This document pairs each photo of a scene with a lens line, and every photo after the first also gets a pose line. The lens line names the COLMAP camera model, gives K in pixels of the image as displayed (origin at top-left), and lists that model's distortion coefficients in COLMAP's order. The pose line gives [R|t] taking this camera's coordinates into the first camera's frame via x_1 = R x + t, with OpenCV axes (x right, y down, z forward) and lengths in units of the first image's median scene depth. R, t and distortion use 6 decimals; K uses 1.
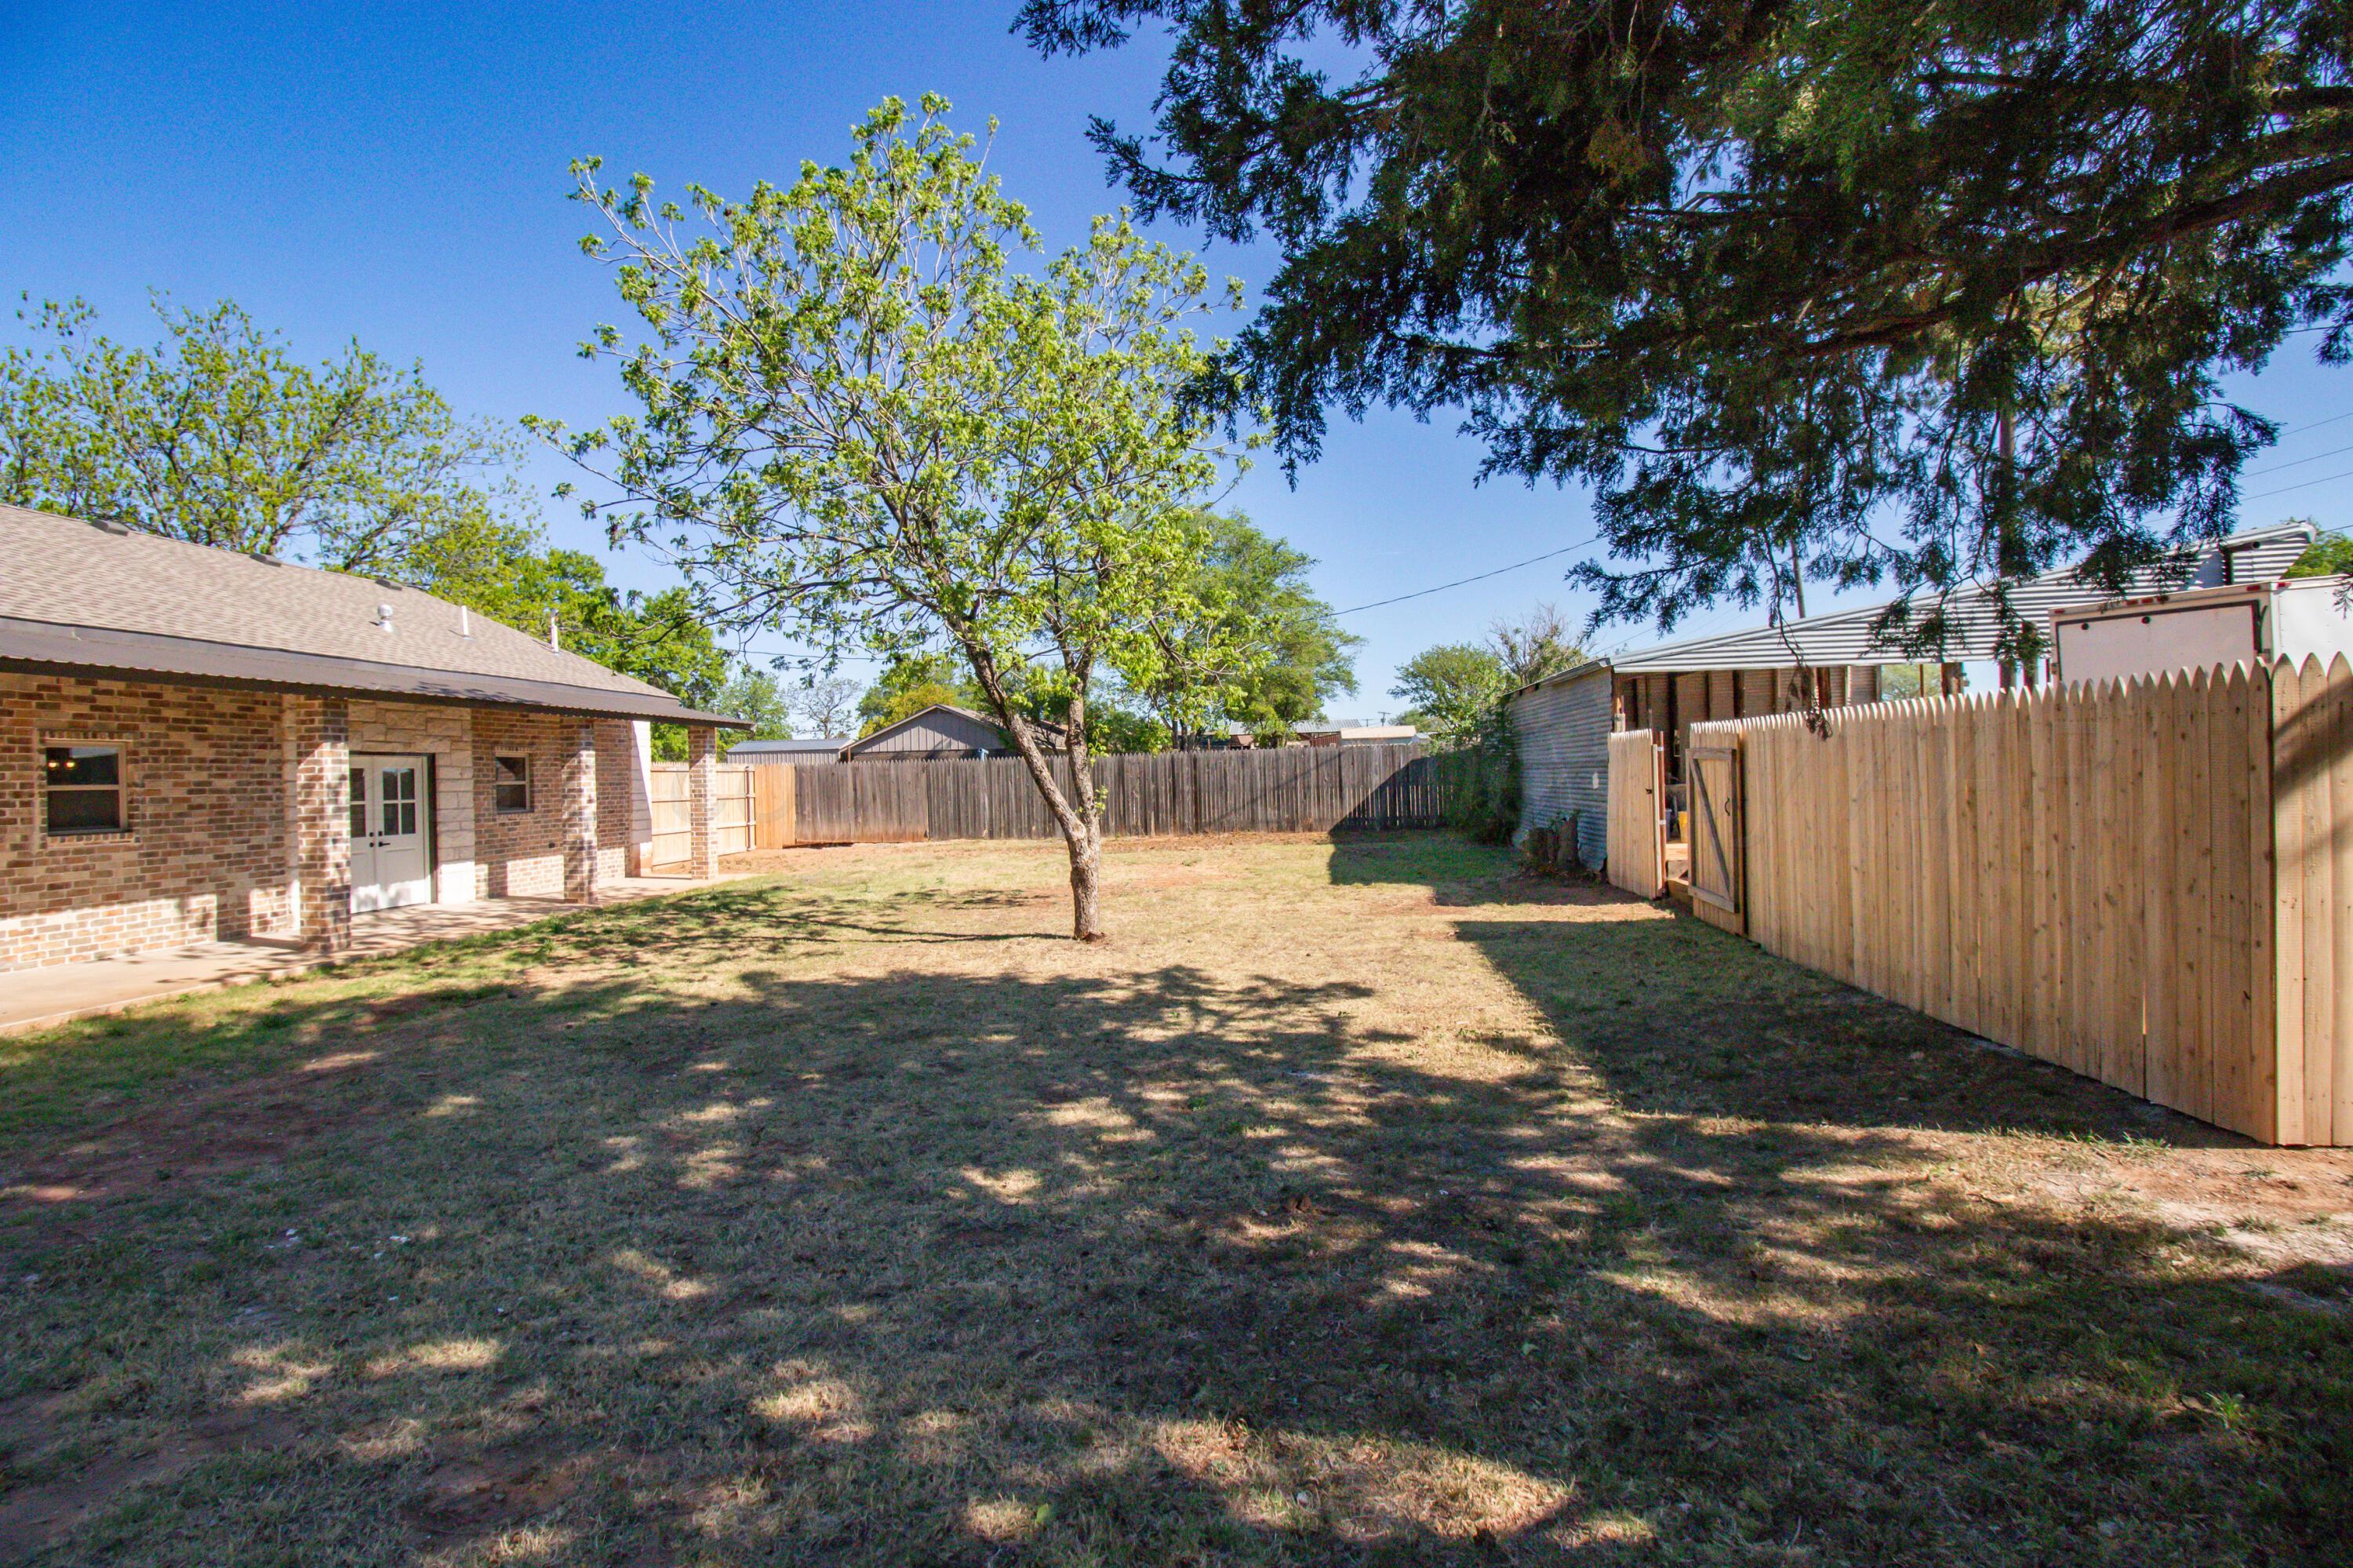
lens RADIAL K [[1093.7, 0, 1130.7], [0, 1093.7, 785.3], [0, 0, 1]] dist [0.000301, -0.009219]
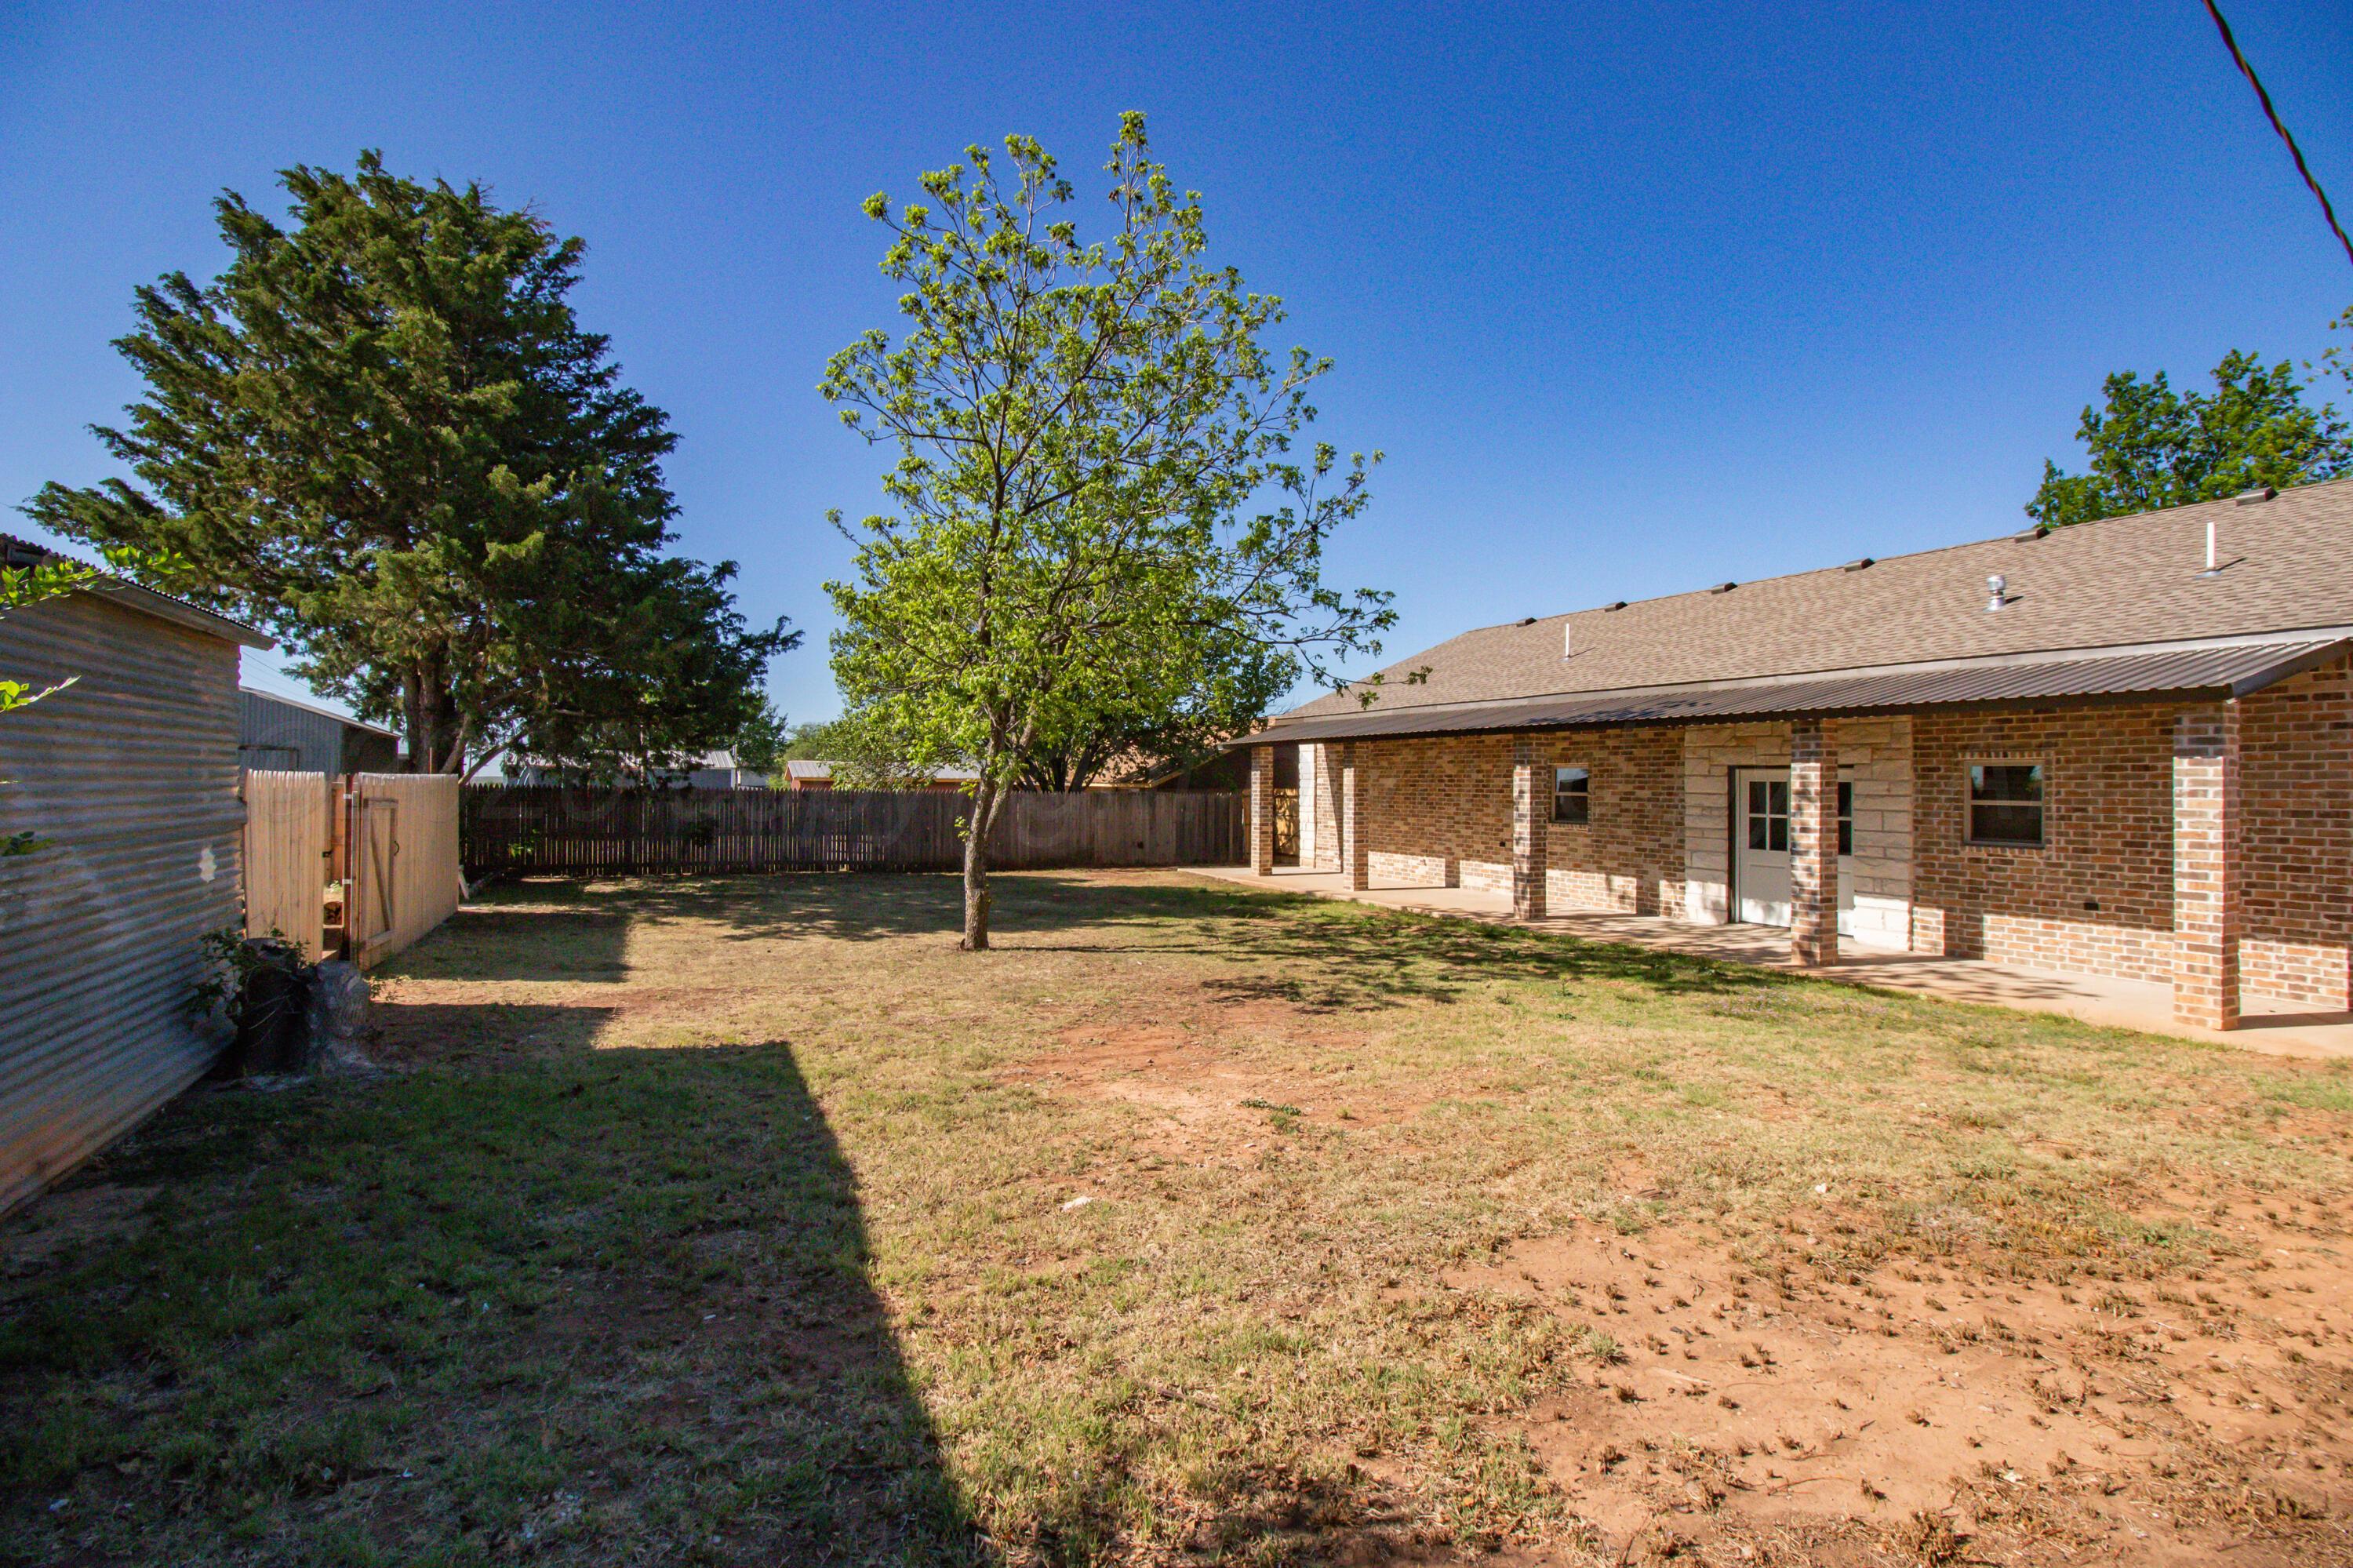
lens RADIAL K [[1101.4, 0, 1158.1], [0, 1101.4, 775.3], [0, 0, 1]] dist [-0.018773, -0.001915]
pose [[-0.837369, 0.000770, -0.546637, 0.410022], [-0.004829, 0.999950, 0.008807, -0.036510], [0.546616, 0.010015, -0.837323, 2.017469]]
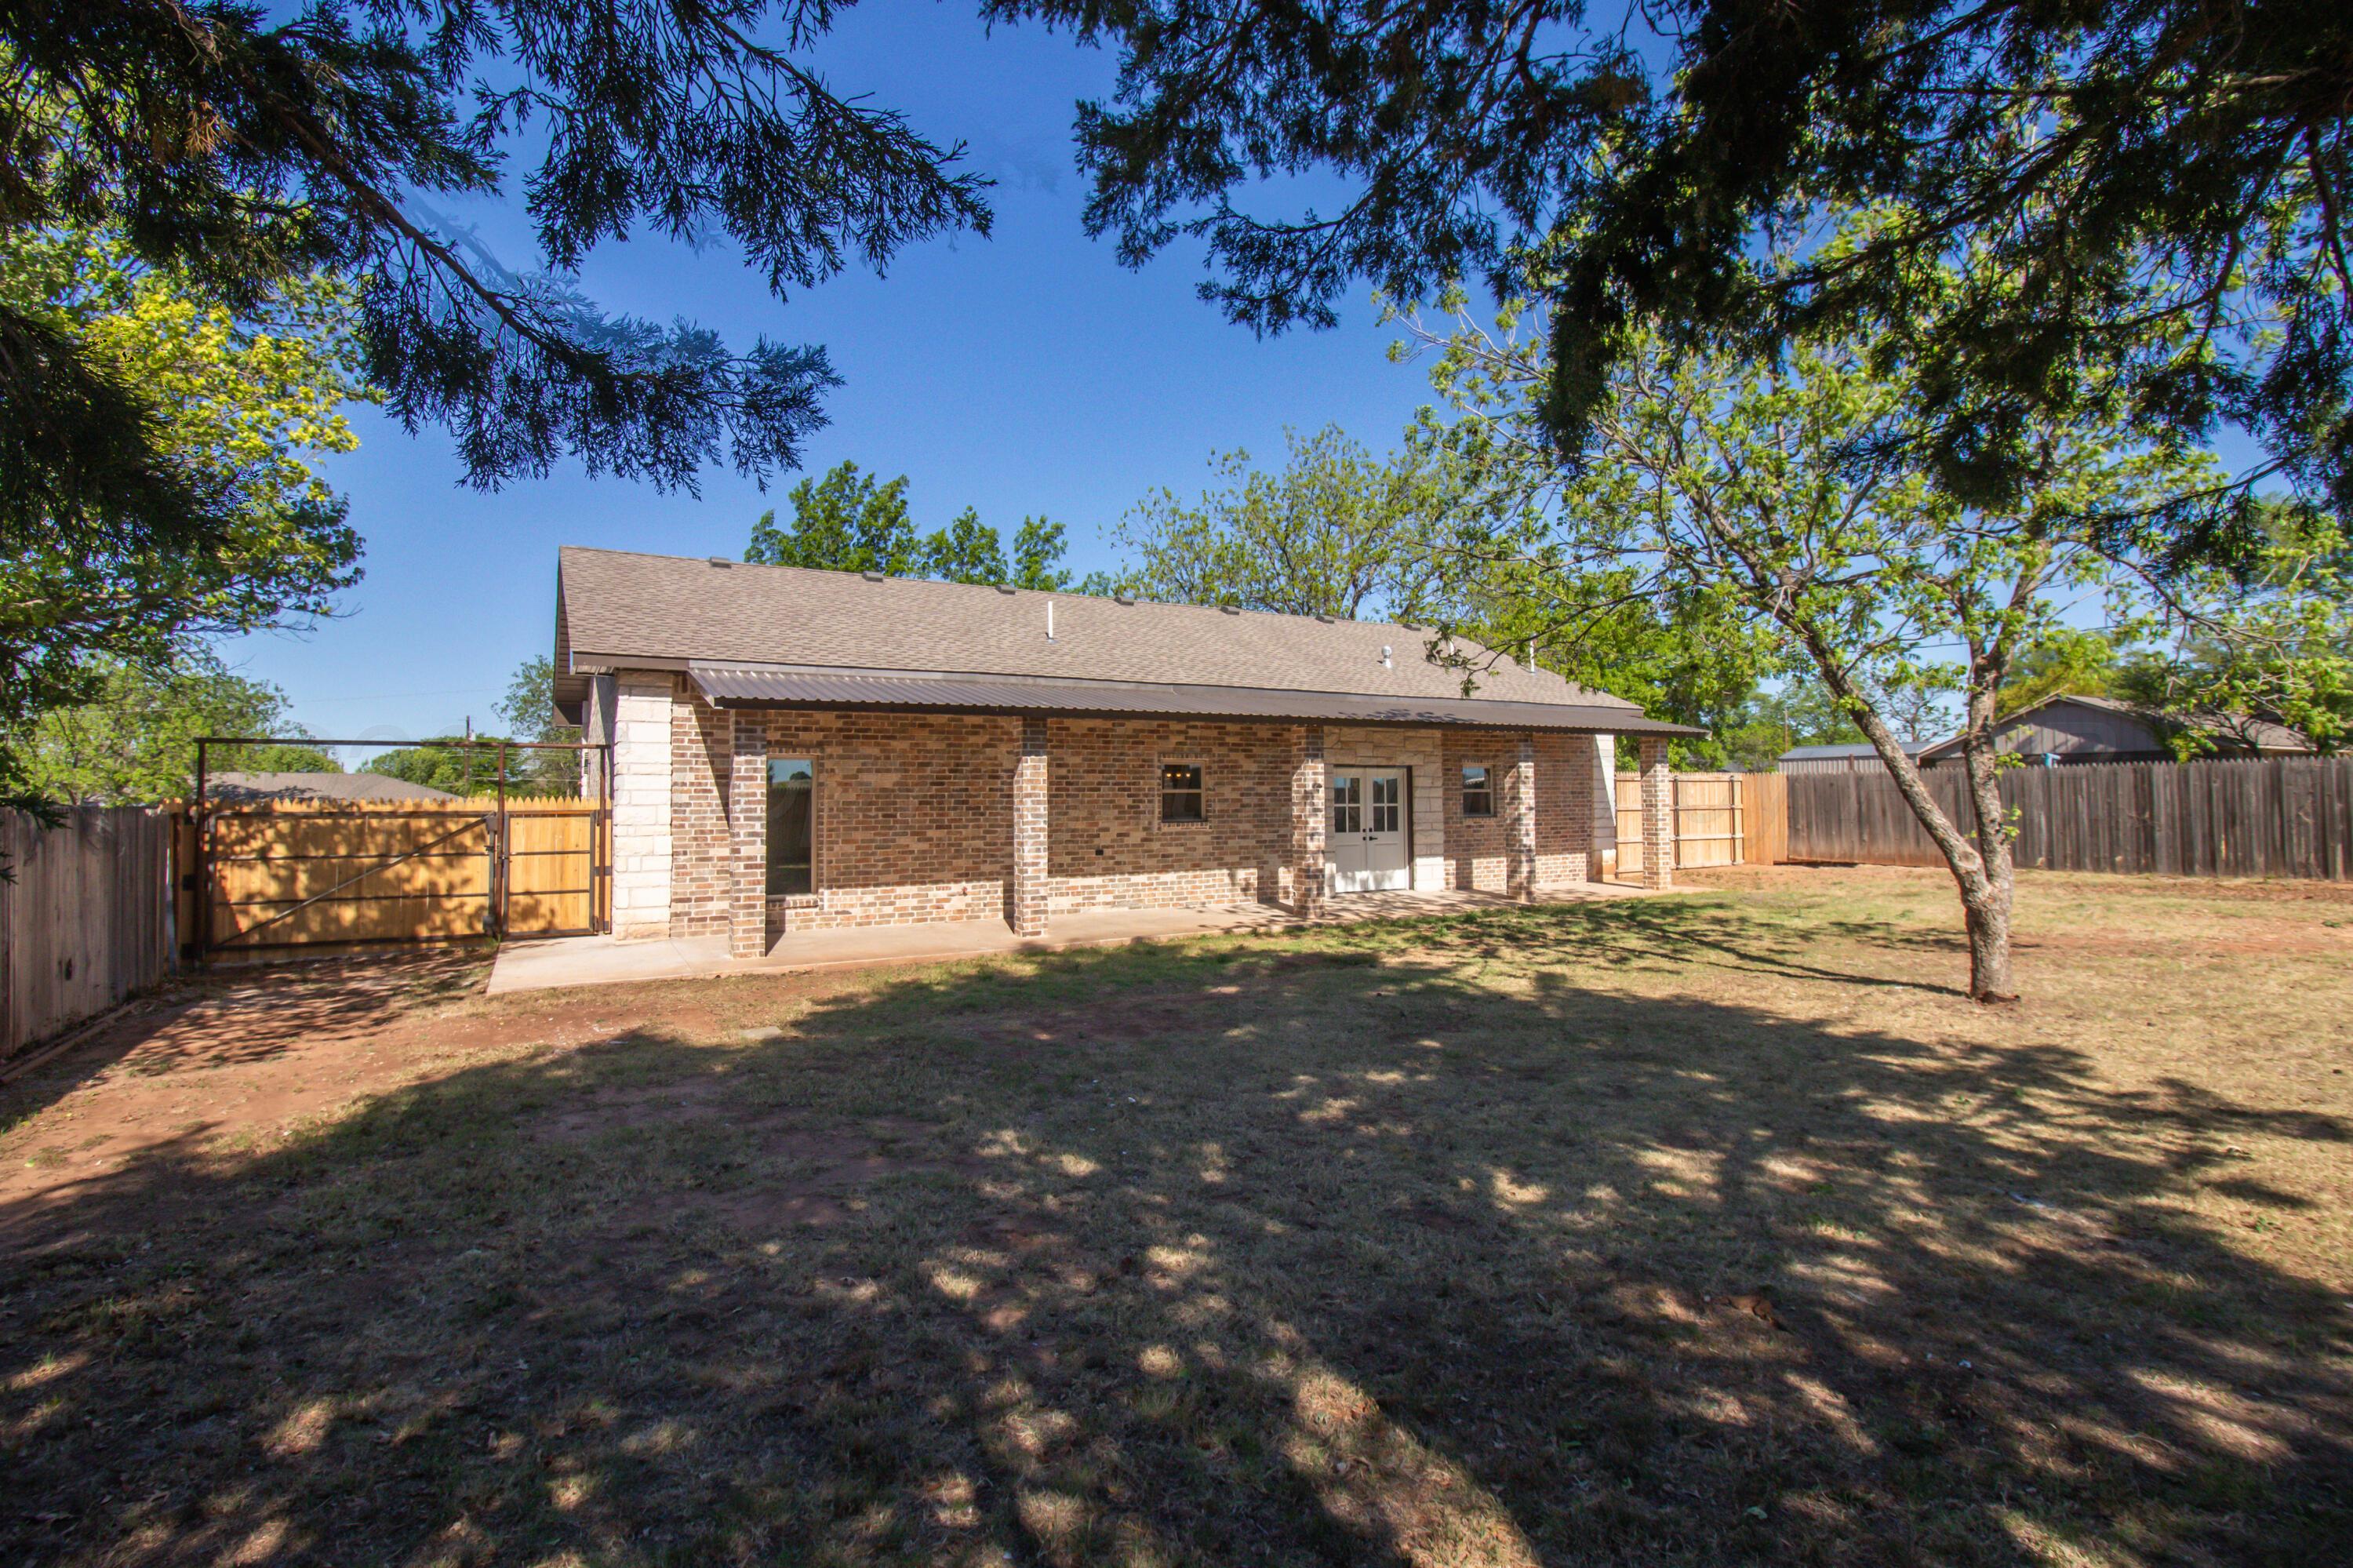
lens RADIAL K [[1093.7, 0, 1152.8], [0, 1093.7, 751.9], [0, 0, 1]] dist [0.000301, -0.009219]
pose [[0.610799, -0.016173, -0.791620, 0.215527], [-0.013197, 0.999445, -0.030601, -0.005712], [0.791676, 0.029138, 0.610246, 0.038789]]
